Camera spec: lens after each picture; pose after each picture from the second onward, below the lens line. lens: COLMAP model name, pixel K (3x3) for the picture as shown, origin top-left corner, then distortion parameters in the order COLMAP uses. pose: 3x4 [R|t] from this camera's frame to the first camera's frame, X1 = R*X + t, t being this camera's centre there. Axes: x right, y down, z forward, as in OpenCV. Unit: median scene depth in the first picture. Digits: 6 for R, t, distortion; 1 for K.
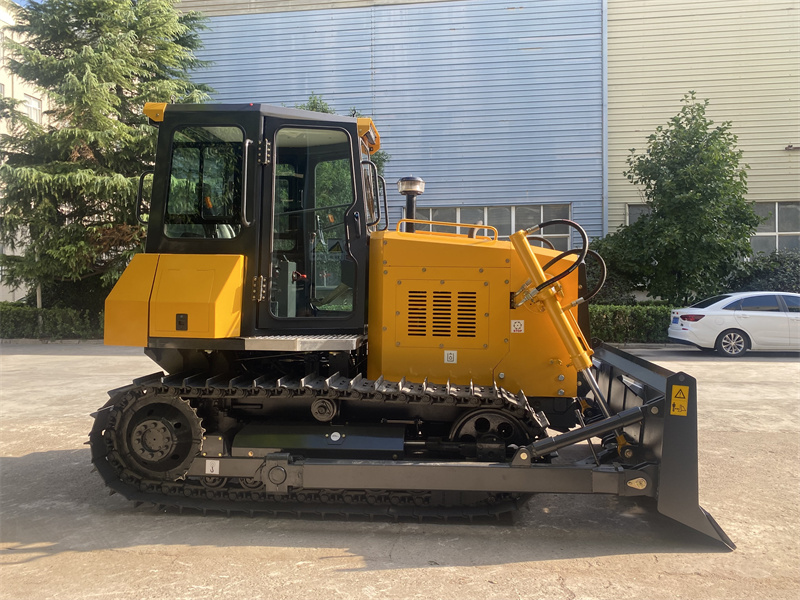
lens RADIAL K [[632.7, 0, 399.6], [0, 632.7, 296.0], [0, 0, 1]] dist [0.010370, 0.002263]
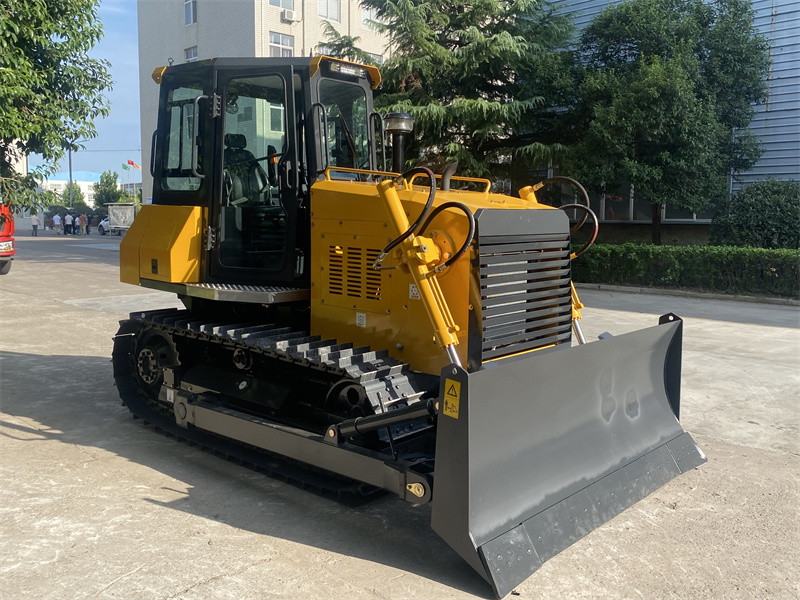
lens RADIAL K [[738.1, 0, 401.4], [0, 738.1, 299.0], [0, 0, 1]] dist [0.071317, -0.120019]
pose [[0.801327, 0.076755, -0.593282, 0.858254], [-0.017976, 0.994377, 0.104365, -0.050452], [0.597956, -0.072965, 0.798201, 0.214187]]
